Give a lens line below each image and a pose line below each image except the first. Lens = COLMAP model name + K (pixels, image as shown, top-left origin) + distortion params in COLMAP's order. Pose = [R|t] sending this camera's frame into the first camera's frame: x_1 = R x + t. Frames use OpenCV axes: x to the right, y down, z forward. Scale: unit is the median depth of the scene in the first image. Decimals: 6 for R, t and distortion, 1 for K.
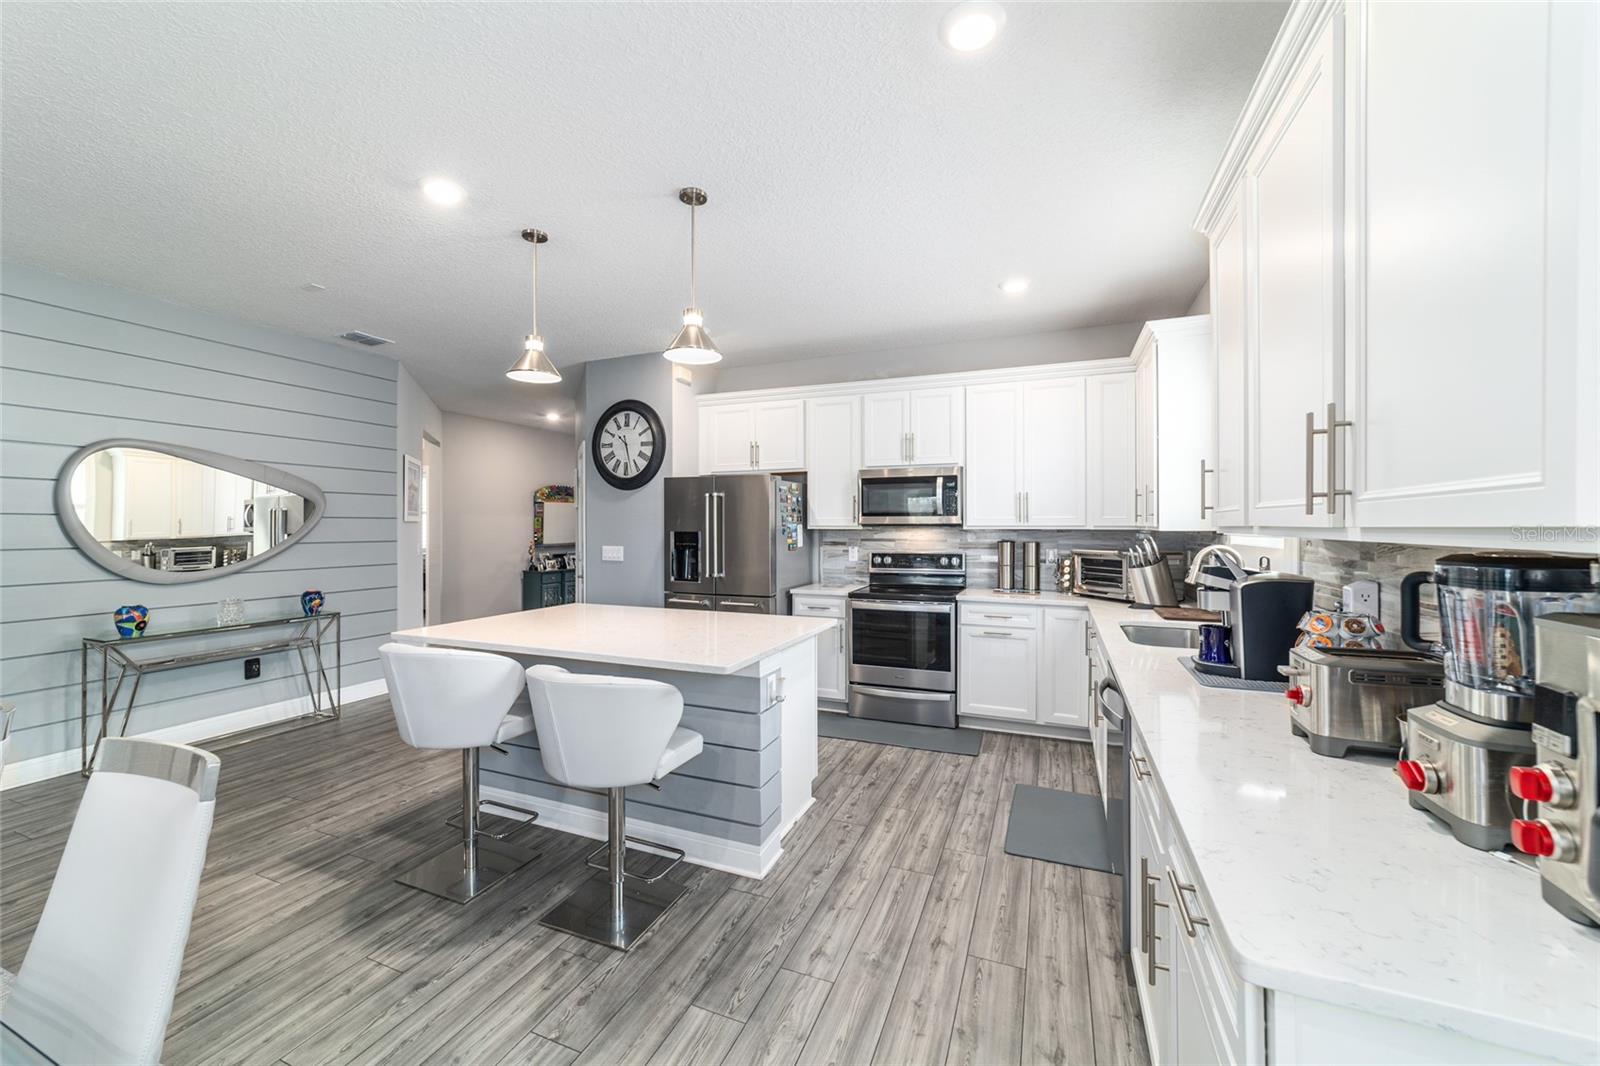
lens RADIAL K [[612.9, 0, 799.3], [0, 612.9, 529.6], [0, 0, 1]] dist [-0.019285, 0.008676]
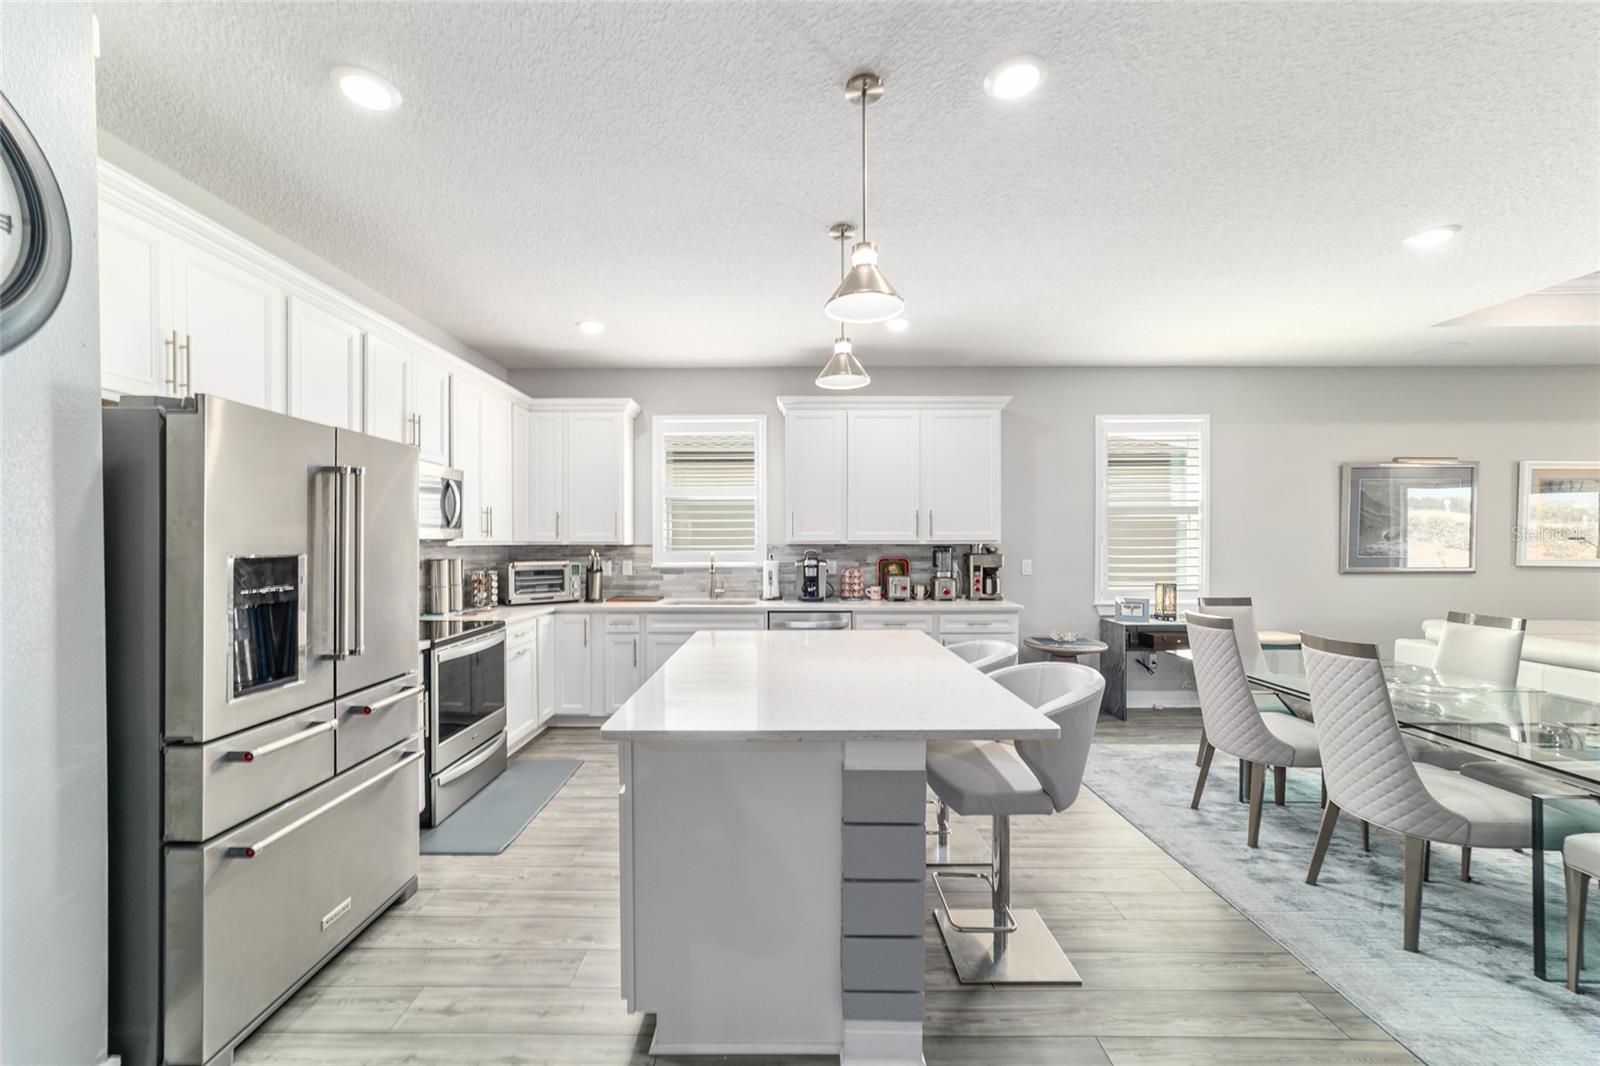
lens RADIAL K [[621.7, 0, 783.2], [0, 621.7, 547.9], [0, 0, 1]] dist [-0.019985, 0.009198]
pose [[-0.370960, -0.009482, 0.928601, -0.690027], [0.007381, 0.999886, 0.013159, -0.004794], [-0.928620, 0.011735, -0.370847, 0.901933]]
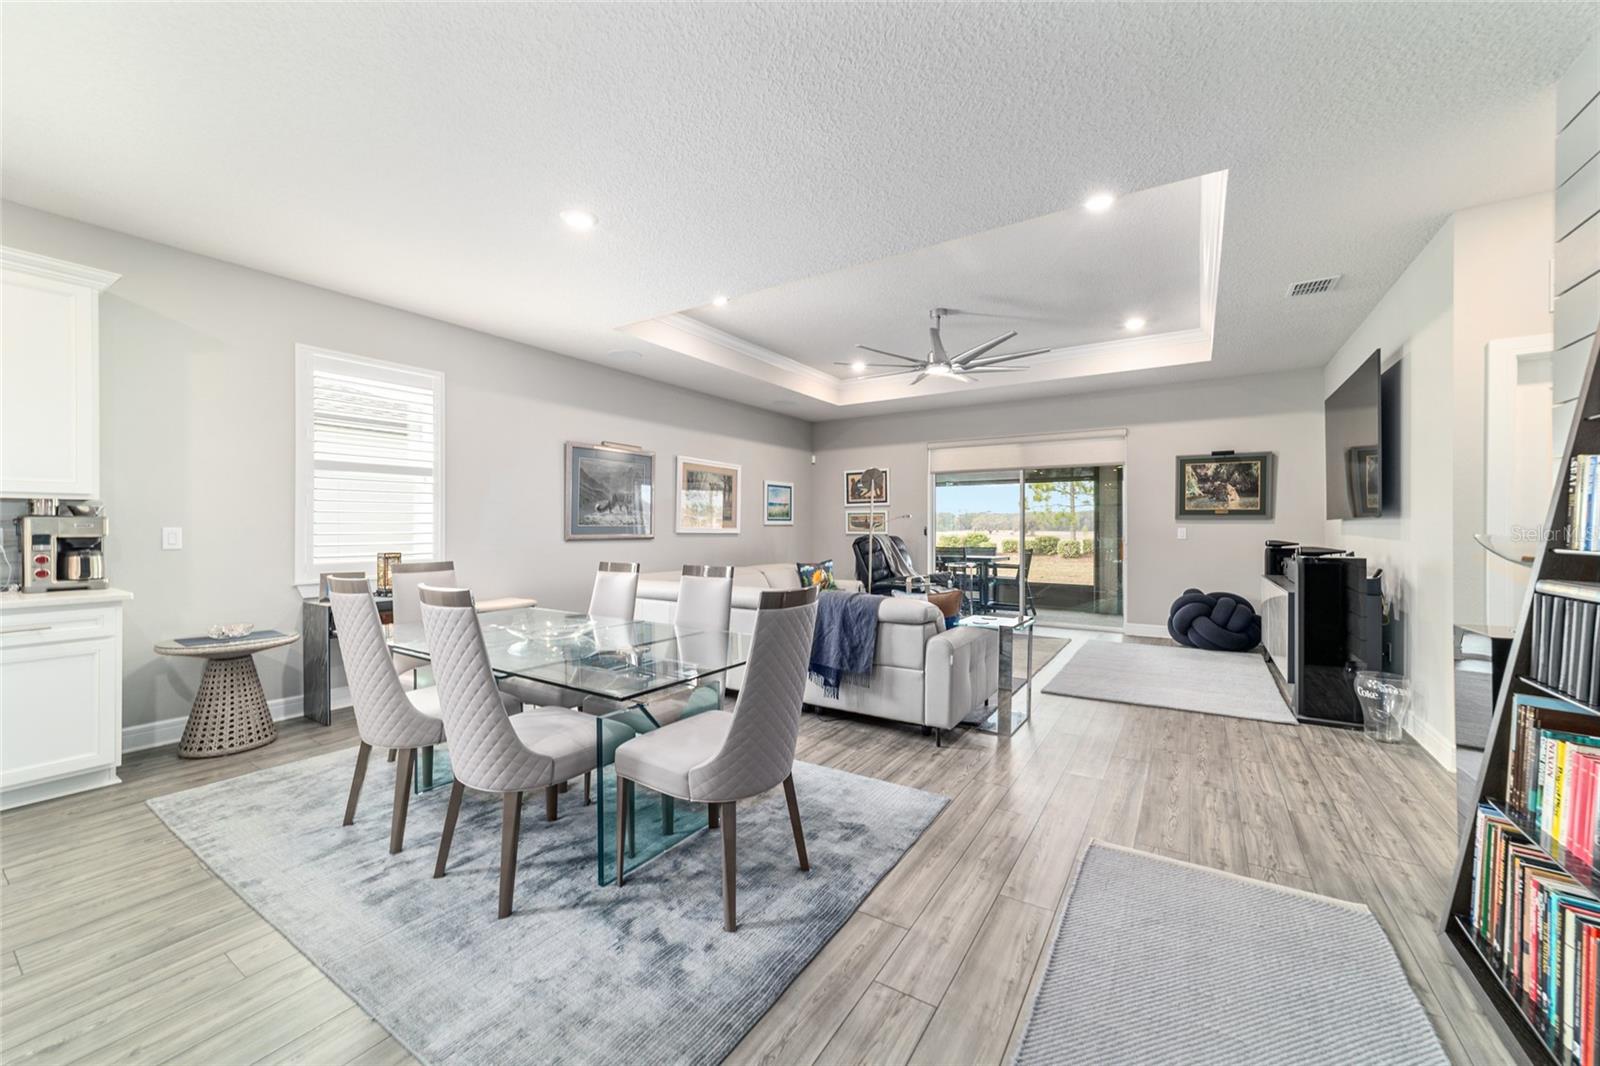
lens RADIAL K [[612.9, 0, 799.3], [0, 612.9, 529.6], [0, 0, 1]] dist [-0.019285, 0.008676]
pose [[-0.983415, 0.001072, 0.181369, -0.717726], [0.002369, 0.999973, 0.006938, 0.036134], [-0.181356, 0.007252, -0.983391, 0.668715]]
